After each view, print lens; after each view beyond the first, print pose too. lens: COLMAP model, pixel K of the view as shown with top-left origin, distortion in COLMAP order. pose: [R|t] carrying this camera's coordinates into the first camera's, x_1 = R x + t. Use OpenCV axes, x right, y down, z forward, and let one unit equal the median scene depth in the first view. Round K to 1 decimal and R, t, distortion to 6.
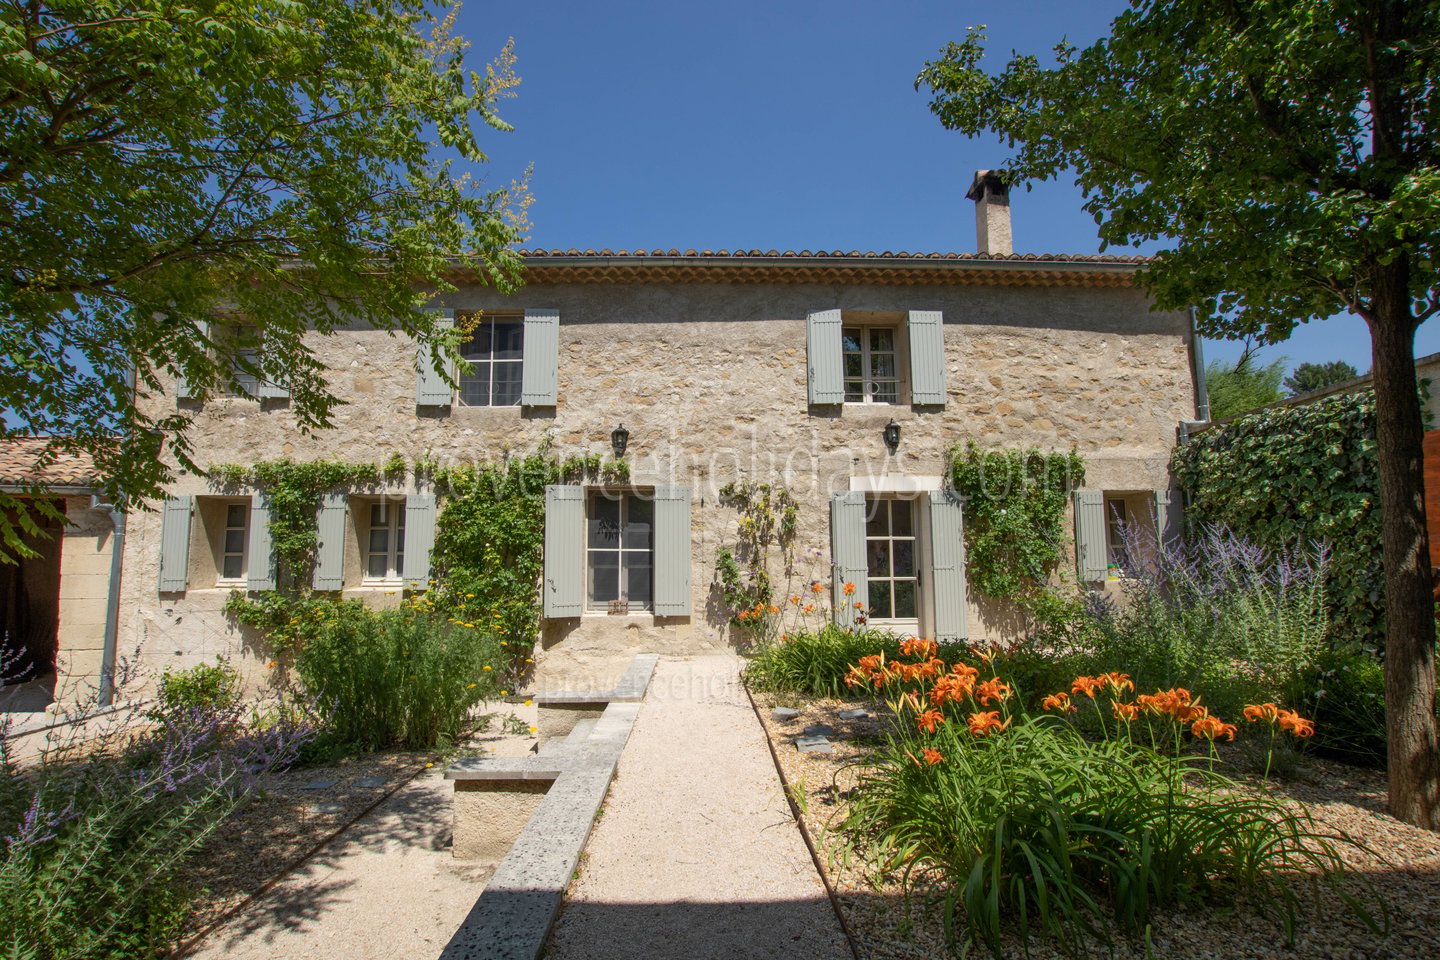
lens RADIAL K [[725.0, 0, 720.0], [0, 725.0, 480.0], [0, 0, 1]] dist [-0.047753, 0.011200]
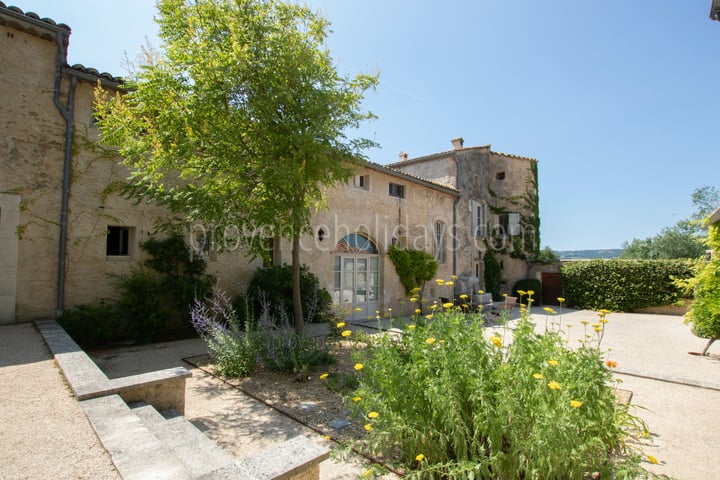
lens RADIAL K [[362.5, 0, 360.0], [0, 362.5, 240.0], [0, 0, 1]] dist [-0.047753, 0.011200]
pose [[-0.720175, -0.039114, -0.692689, -0.047135], [0.073273, 0.988538, -0.132000, 0.185942], [0.689912, -0.145819, -0.709054, 1.601871]]
